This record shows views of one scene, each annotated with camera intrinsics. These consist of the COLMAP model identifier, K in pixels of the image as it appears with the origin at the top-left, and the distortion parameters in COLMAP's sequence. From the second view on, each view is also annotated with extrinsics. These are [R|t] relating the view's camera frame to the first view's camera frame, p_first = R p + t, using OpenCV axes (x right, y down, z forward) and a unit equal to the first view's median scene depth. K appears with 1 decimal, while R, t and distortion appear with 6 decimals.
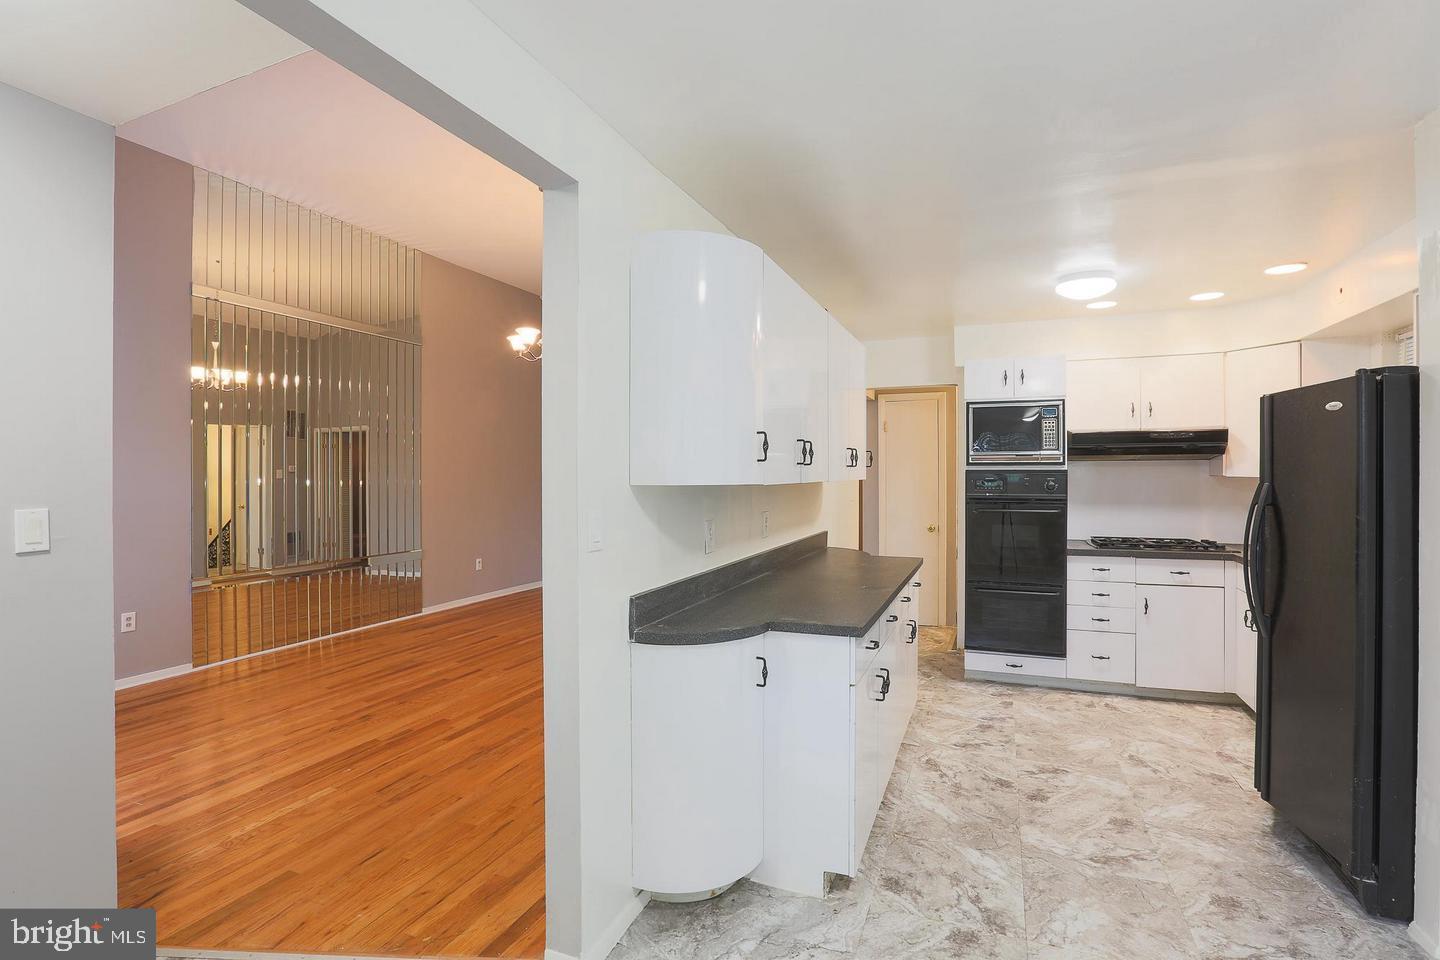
lens RADIAL K [[671.1, 0, 717.6], [0, 671.1, 474.1], [0, 0, 1]] dist [-0.052075, 0.019055]
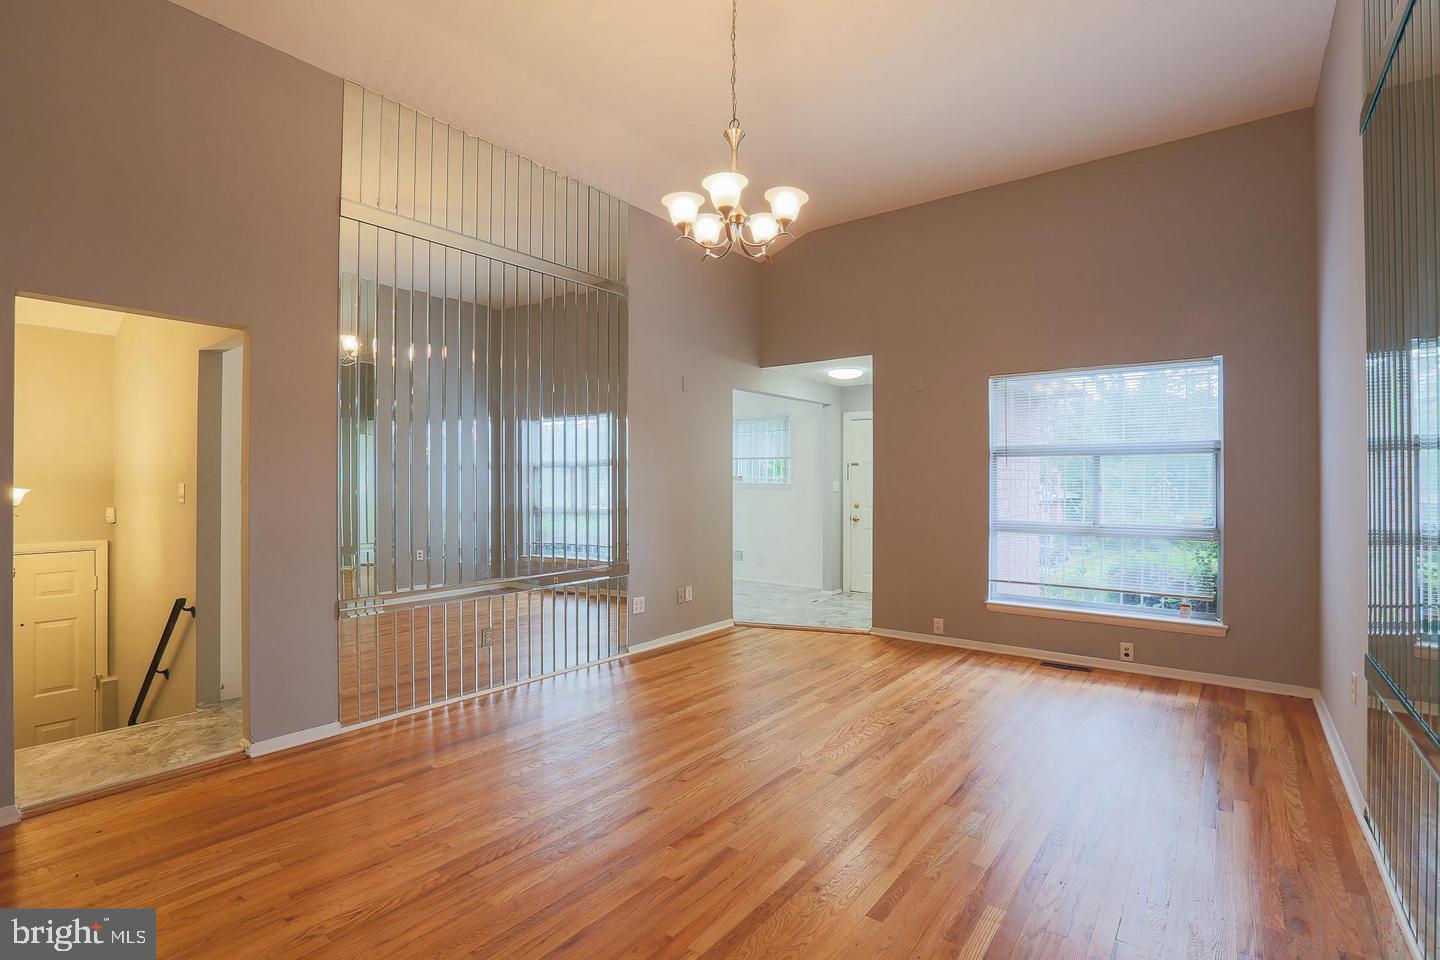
lens RADIAL K [[671.1, 0, 717.6], [0, 671.1, 474.1], [0, 0, 1]] dist [-0.052075, 0.019055]
pose [[-0.963488, 0.006423, 0.267673, -0.522903], [0.004086, 0.999949, -0.009285, 0.017679], [-0.267719, -0.007852, -0.963465, 2.047553]]
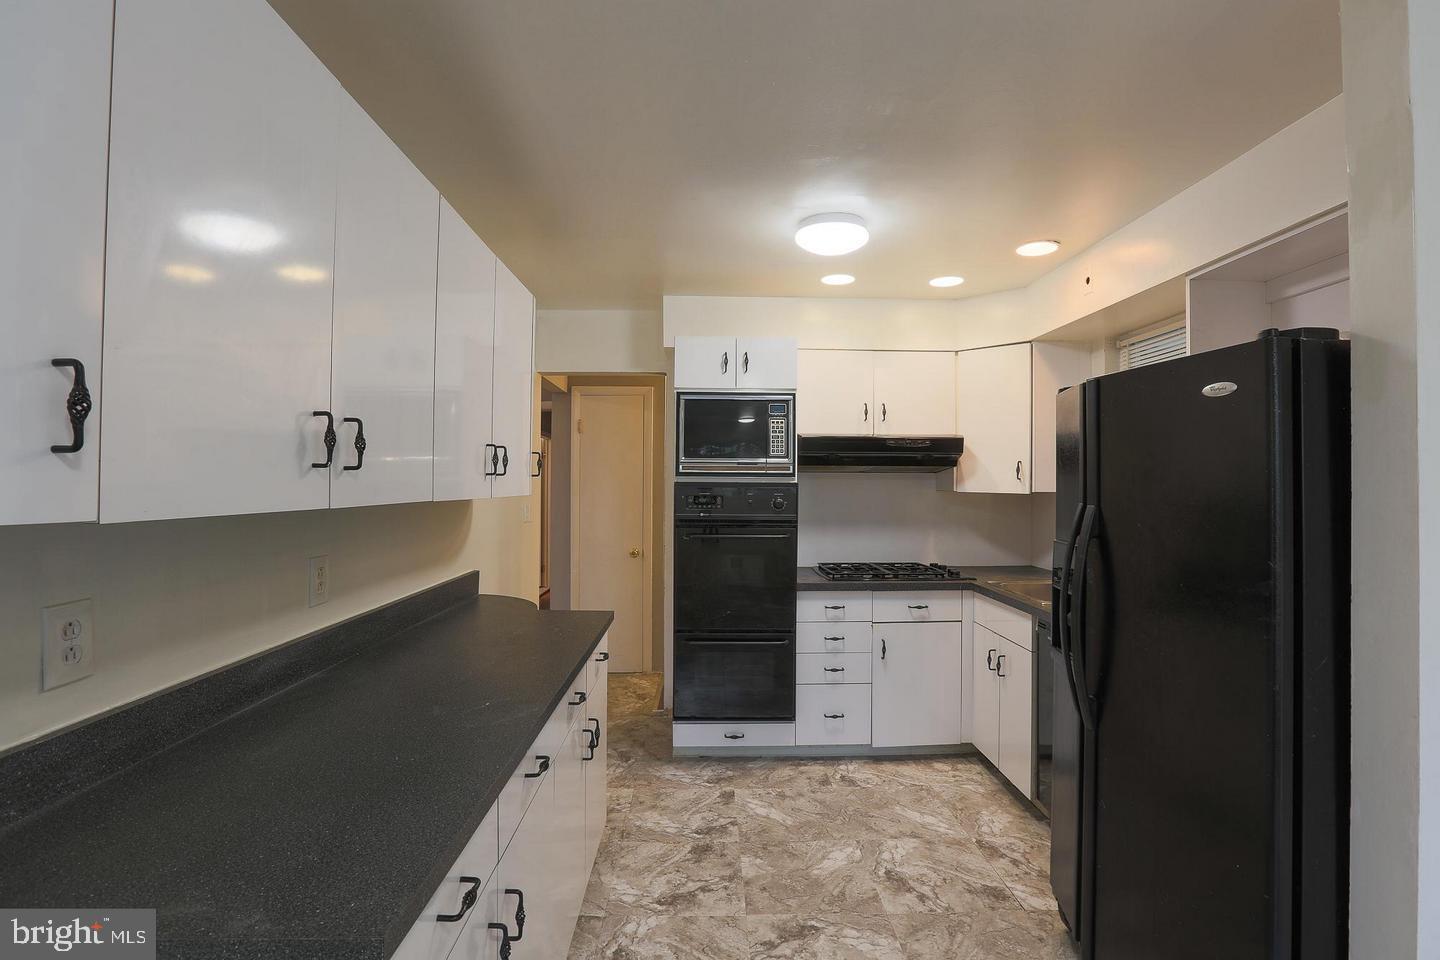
lens RADIAL K [[666.8, 0, 714.5], [0, 666.8, 477.5], [0, 0, 1]] dist [-0.049694, 0.022938]
pose [[0.915418, 0.011215, 0.402349, 0.125795], [-0.007042, 0.999905, -0.011849, -0.003223], [-0.402443, 0.008013, 0.915410, 0.334012]]
